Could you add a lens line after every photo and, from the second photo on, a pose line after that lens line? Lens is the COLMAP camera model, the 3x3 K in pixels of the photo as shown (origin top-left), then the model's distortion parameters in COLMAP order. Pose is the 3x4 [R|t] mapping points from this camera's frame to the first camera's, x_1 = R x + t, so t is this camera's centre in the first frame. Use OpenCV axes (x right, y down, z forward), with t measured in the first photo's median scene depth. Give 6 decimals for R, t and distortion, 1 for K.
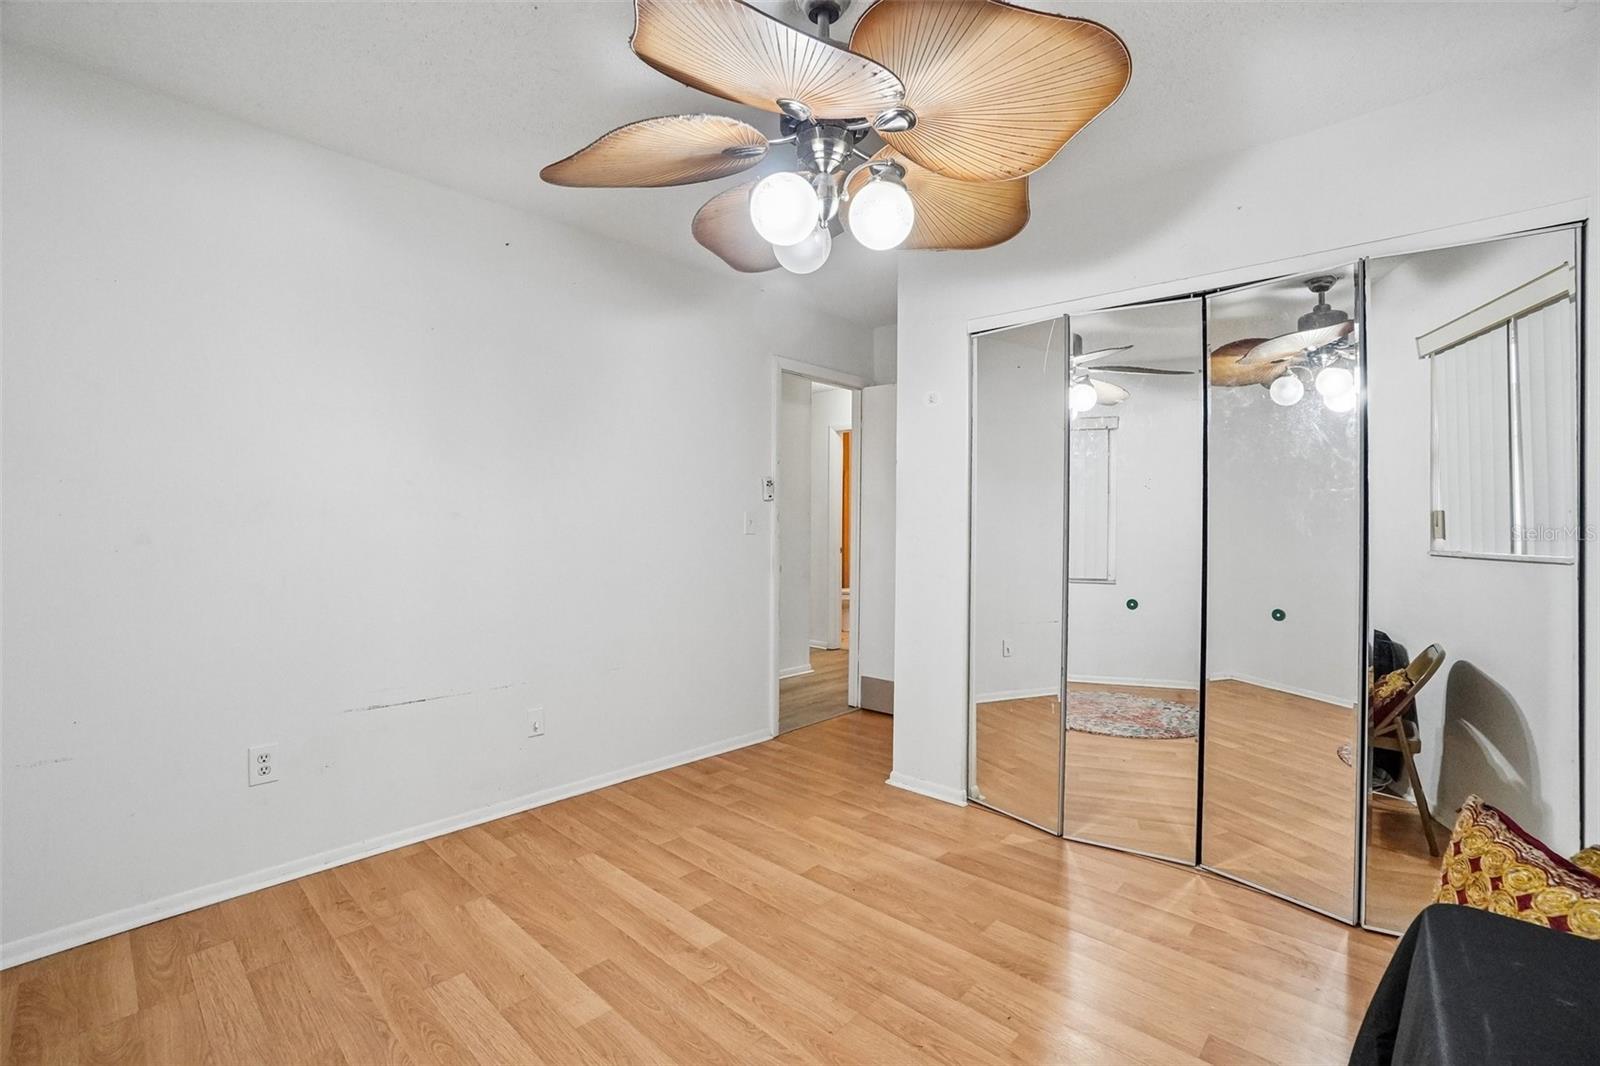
lens RADIAL K [[711.1, 0, 828.6], [0, 711.1, 515.6], [0, 0, 1]] dist [-0.057694, 0.018760]
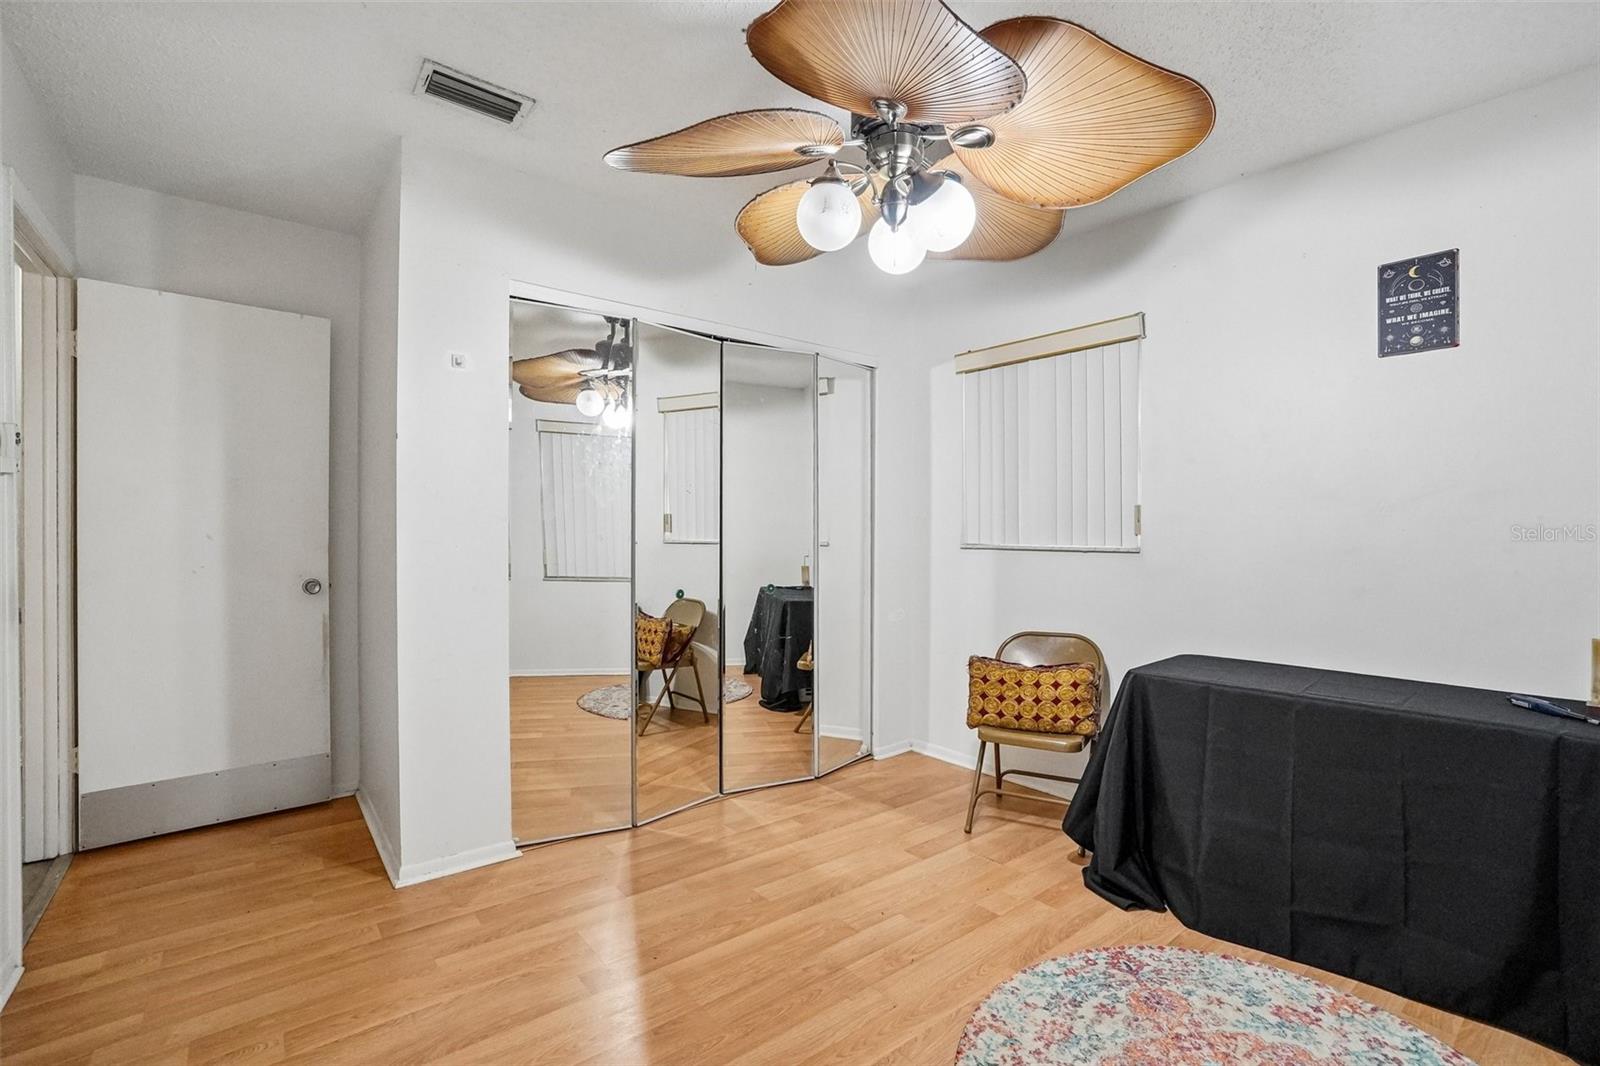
lens RADIAL K [[711.1, 0, 801.4], [0, 711.1, 532.0], [0, 0, 1]] dist [-0.057694, 0.018760]
pose [[0.168575, -0.013235, 0.985600, -0.841752], [-0.015088, 0.999758, 0.016006, 0.006562], [-0.985573, -0.017569, 0.168335, 0.776776]]
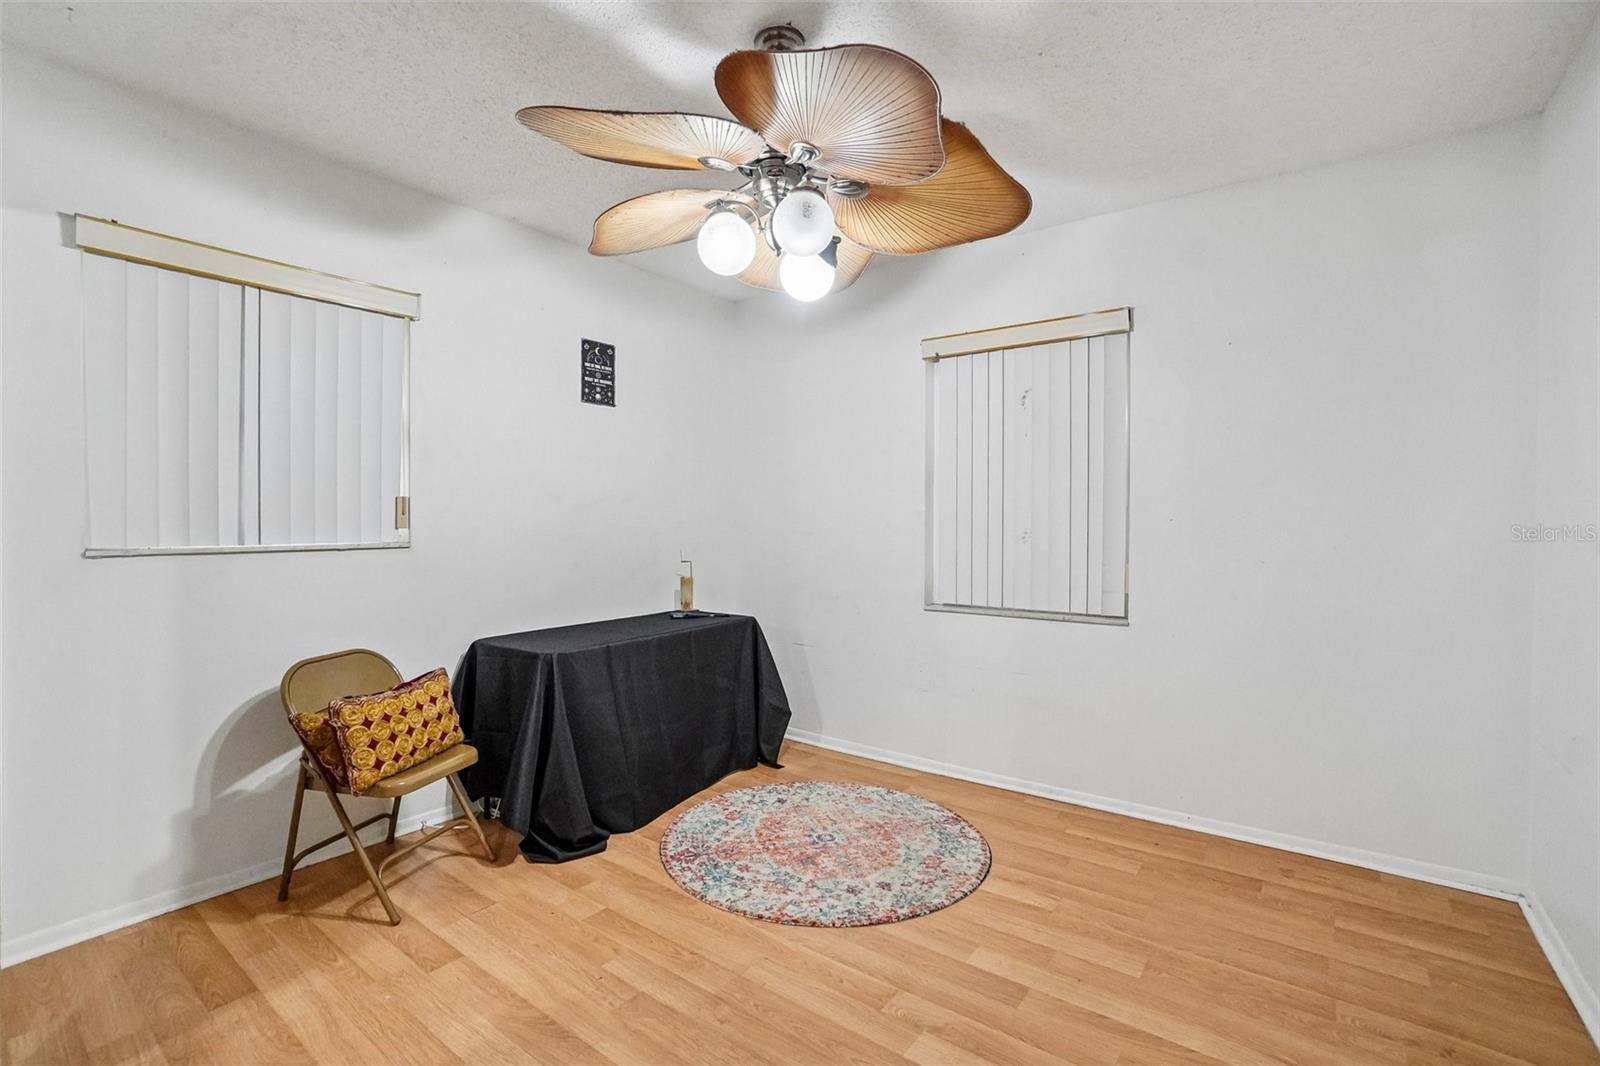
lens RADIAL K [[711.1, 0, 808.0], [0, 711.1, 525.1], [0, 0, 1]] dist [-0.057694, 0.018760]
pose [[-0.997287, -0.008288, -0.073146, 0.020181], [-0.007863, 0.999951, -0.006093, 0.020442], [0.073193, -0.005502, -0.997303, 1.735489]]
